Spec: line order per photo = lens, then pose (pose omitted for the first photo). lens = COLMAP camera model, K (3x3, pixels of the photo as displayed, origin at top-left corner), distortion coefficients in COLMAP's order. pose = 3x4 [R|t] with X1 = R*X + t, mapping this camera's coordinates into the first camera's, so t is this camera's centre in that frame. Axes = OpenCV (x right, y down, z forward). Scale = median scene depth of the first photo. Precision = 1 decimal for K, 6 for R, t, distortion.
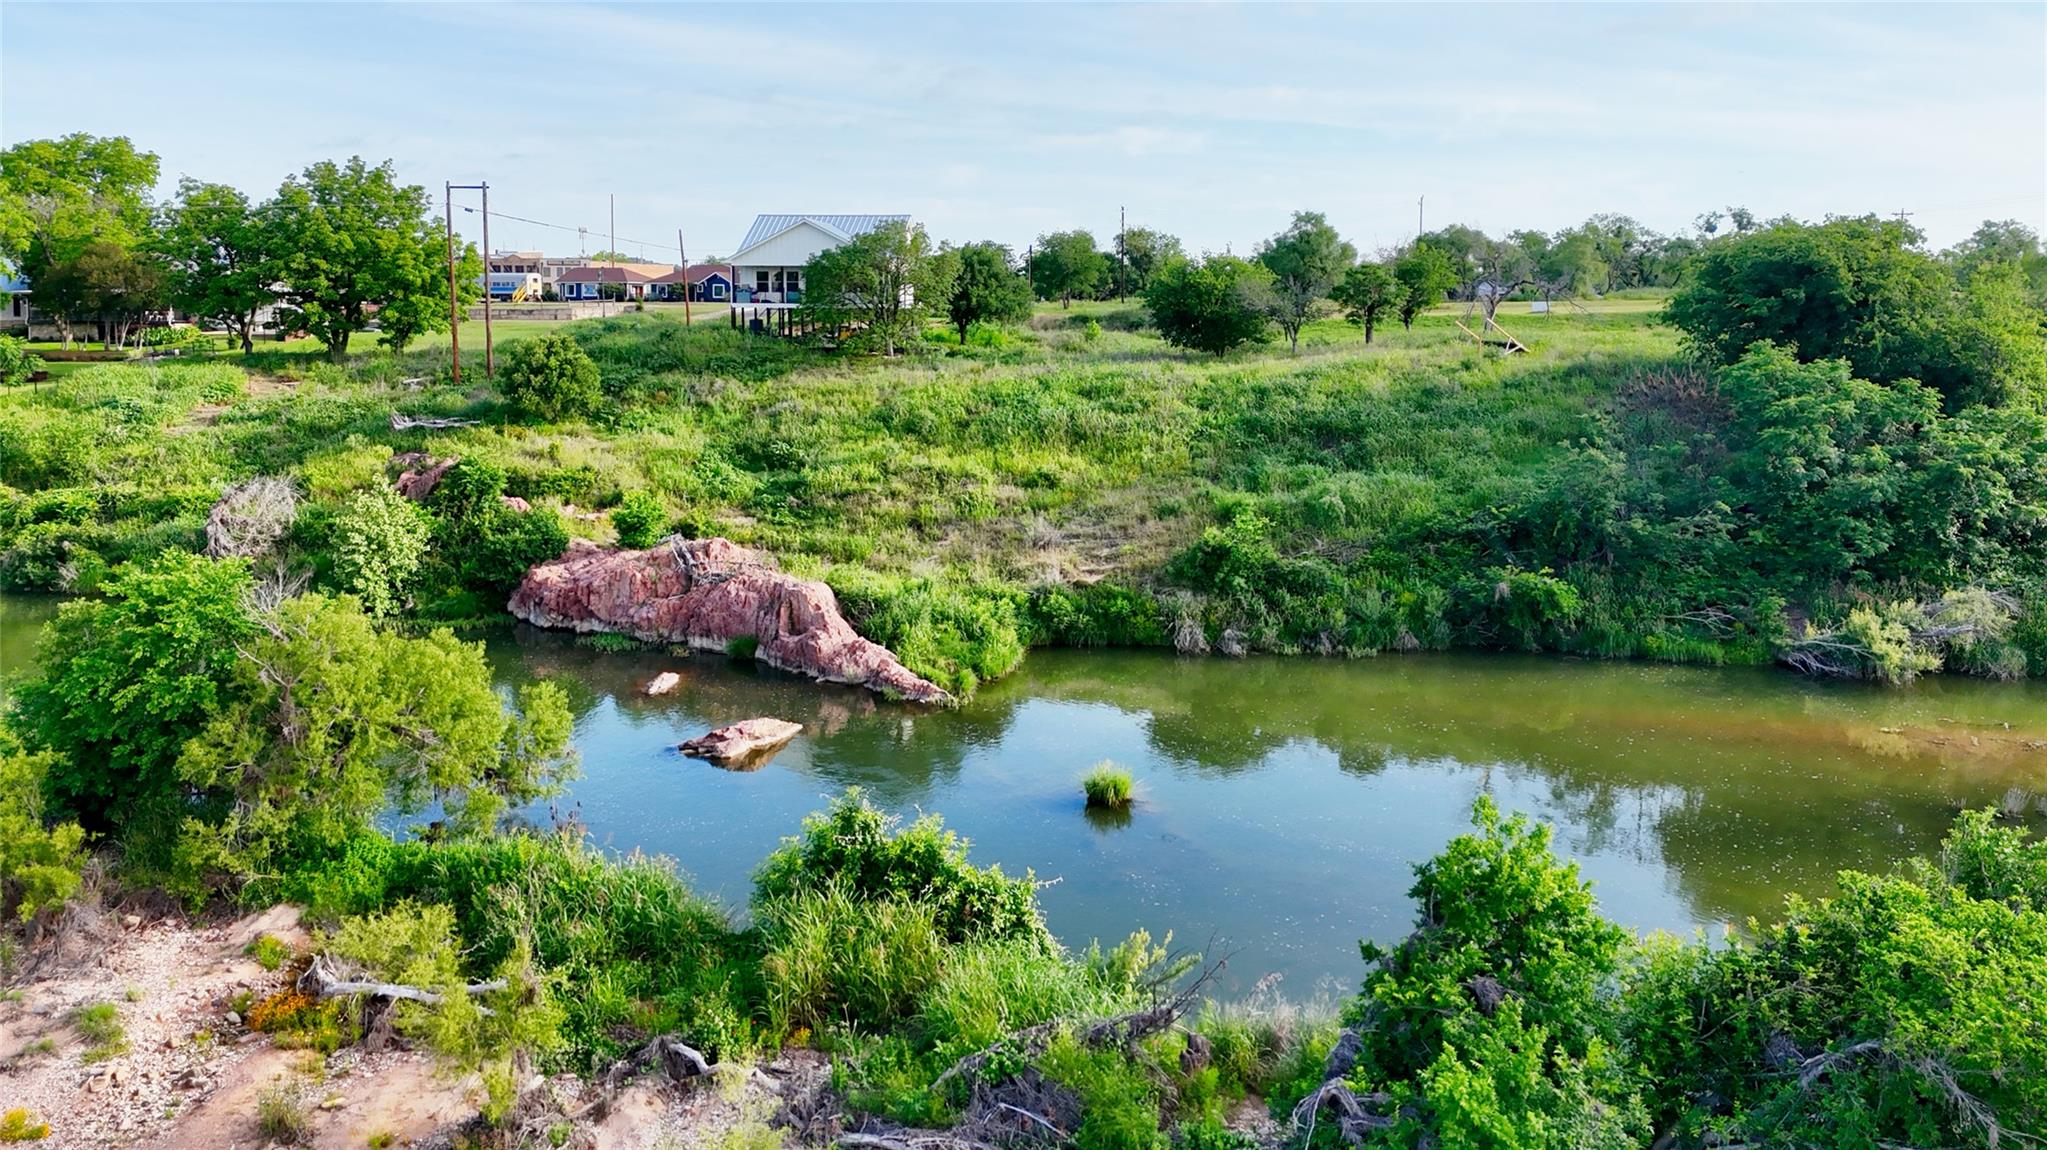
lens RADIAL K [[1539.8, 0, 1023.5], [0, 1539.8, 575.0], [0, 0, 1]] dist [0.074165, -0.071617]
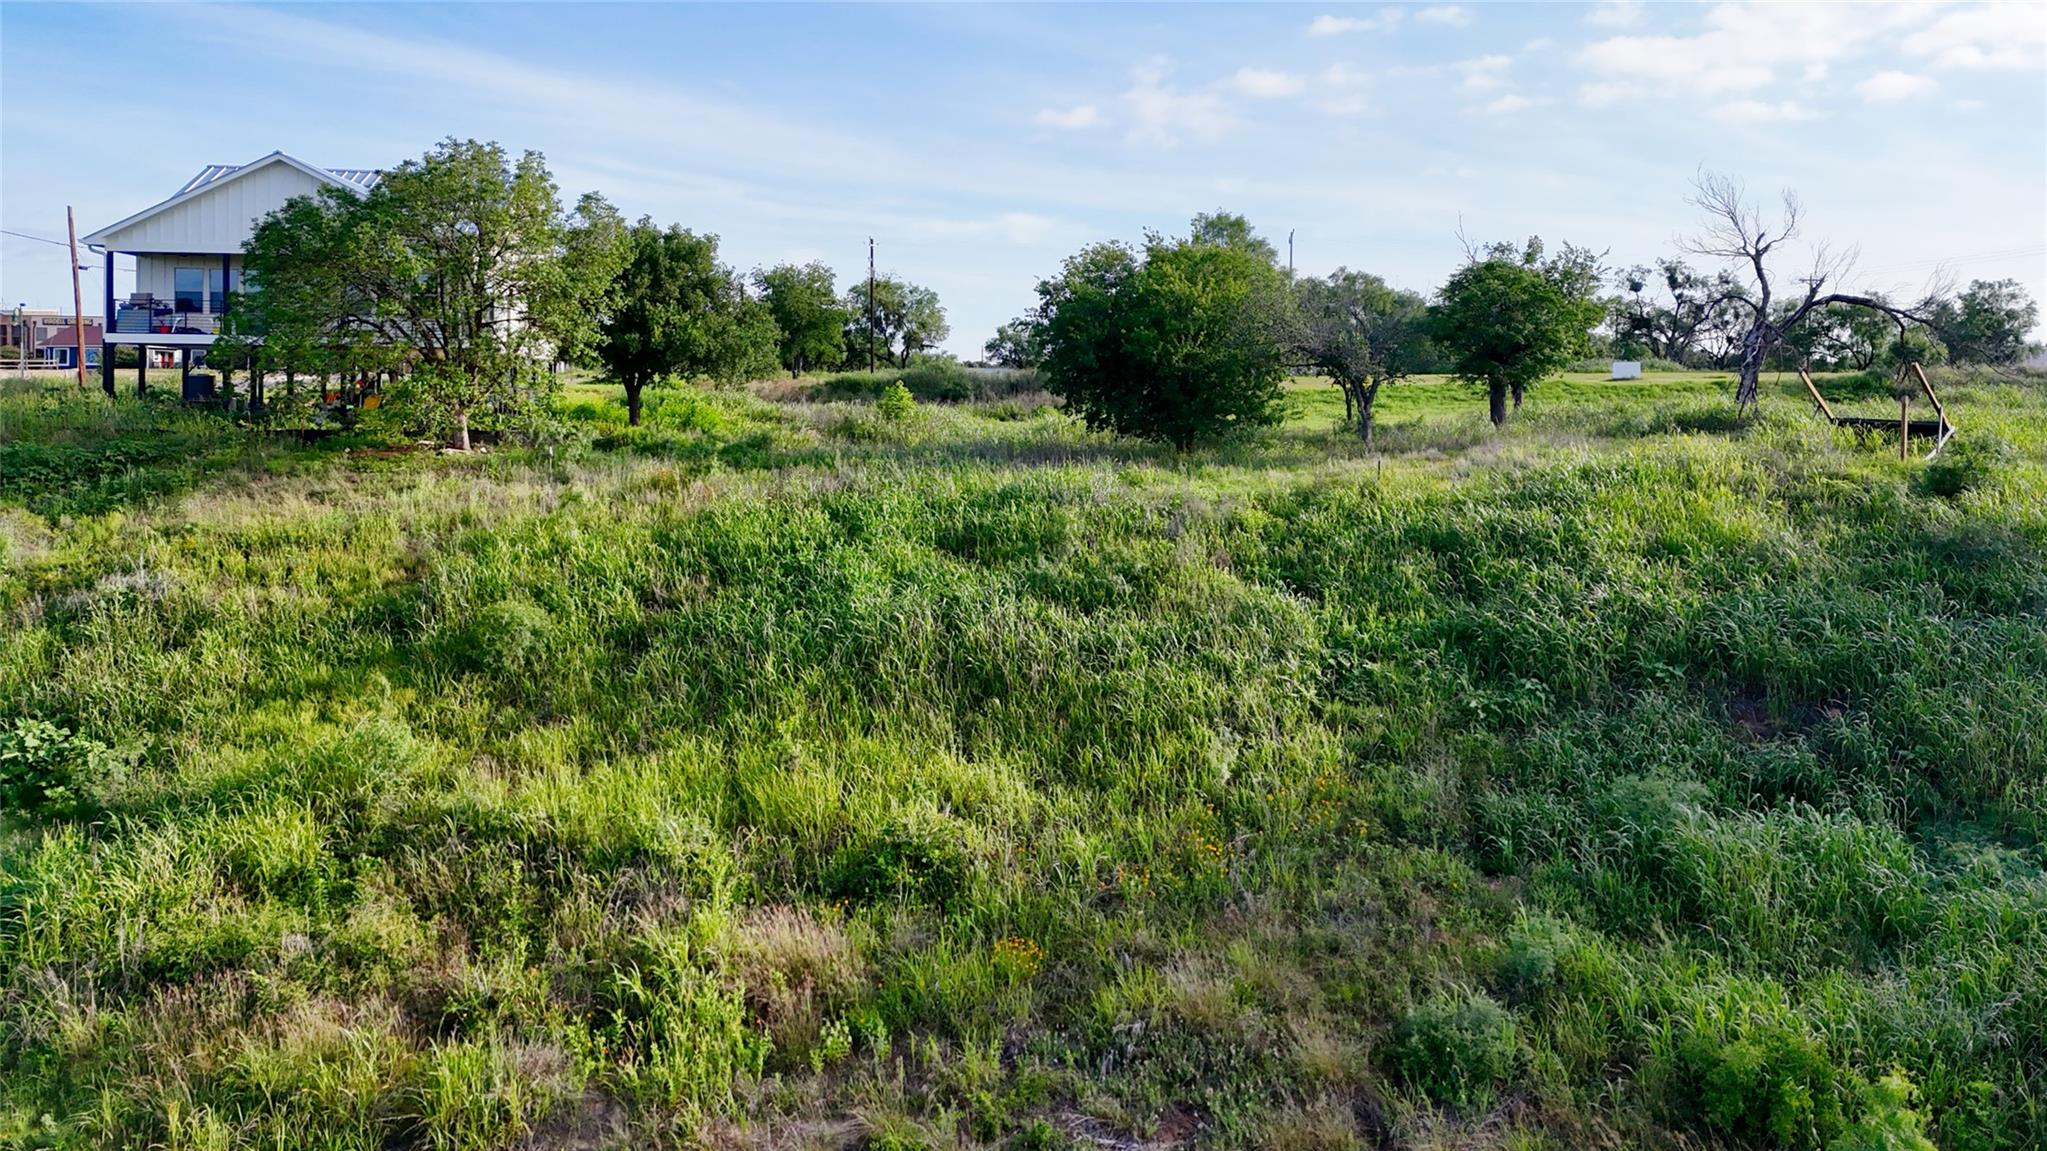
lens RADIAL K [[1549.2, 0, 1021.4], [0, 1549.2, 430.0], [0, 0, 1]] dist [0.112328, -0.107148]
pose [[0.979326, 0.002845, 0.202268, -0.026540], [0.027676, 0.988614, -0.147906, -0.101109], [-0.200385, 0.150447, 0.968097, 0.703325]]
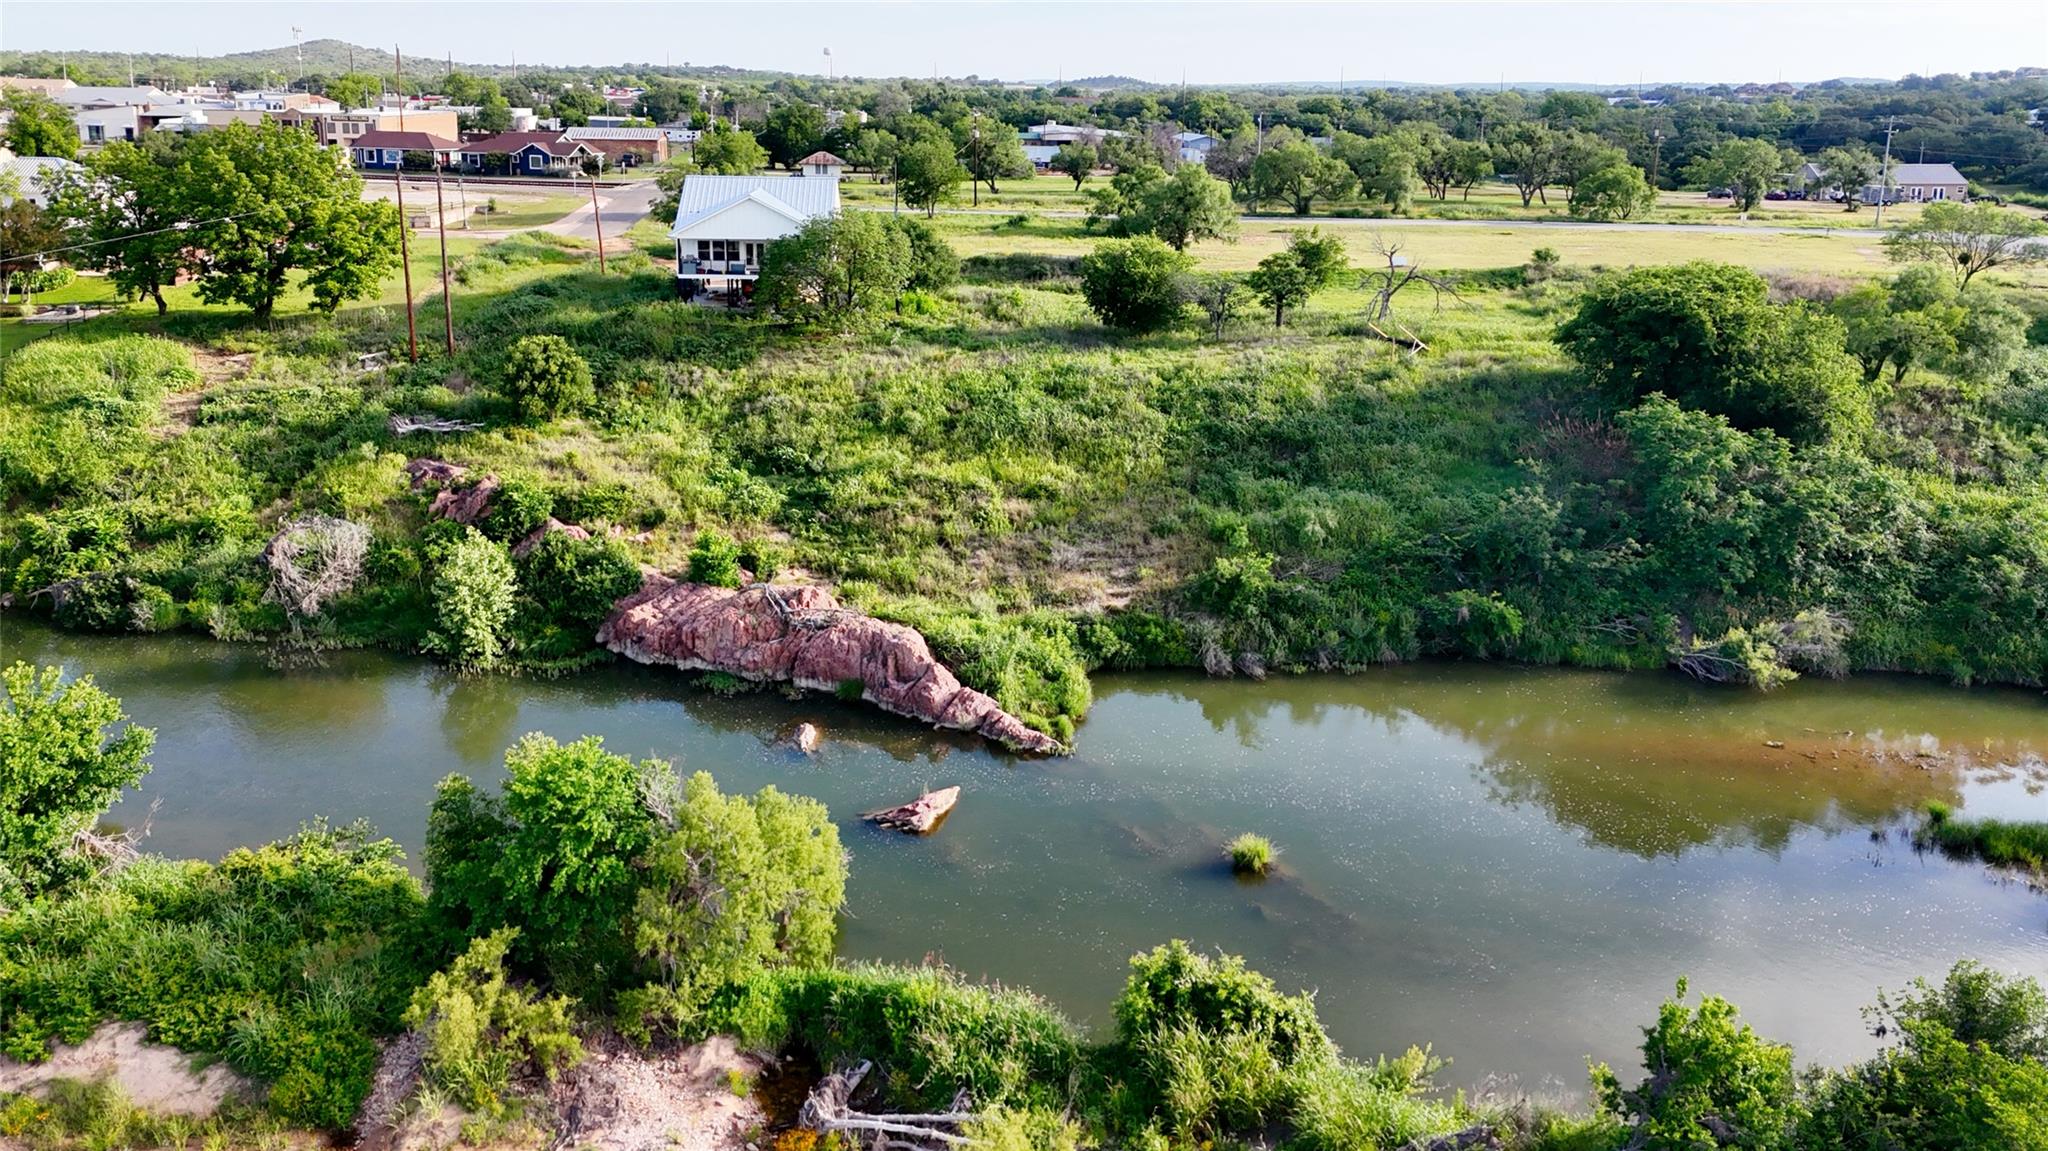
lens RADIAL K [[1520.3, 0, 1009.7], [0, 1520.3, 581.6], [0, 0, 1]] dist [0.088580, -0.101826]
pose [[0.986718, -0.038908, 0.157713, -0.194195], [0.016638, 0.989992, 0.140137, -0.155830], [-0.161587, -0.135652, 0.977491, -0.107476]]
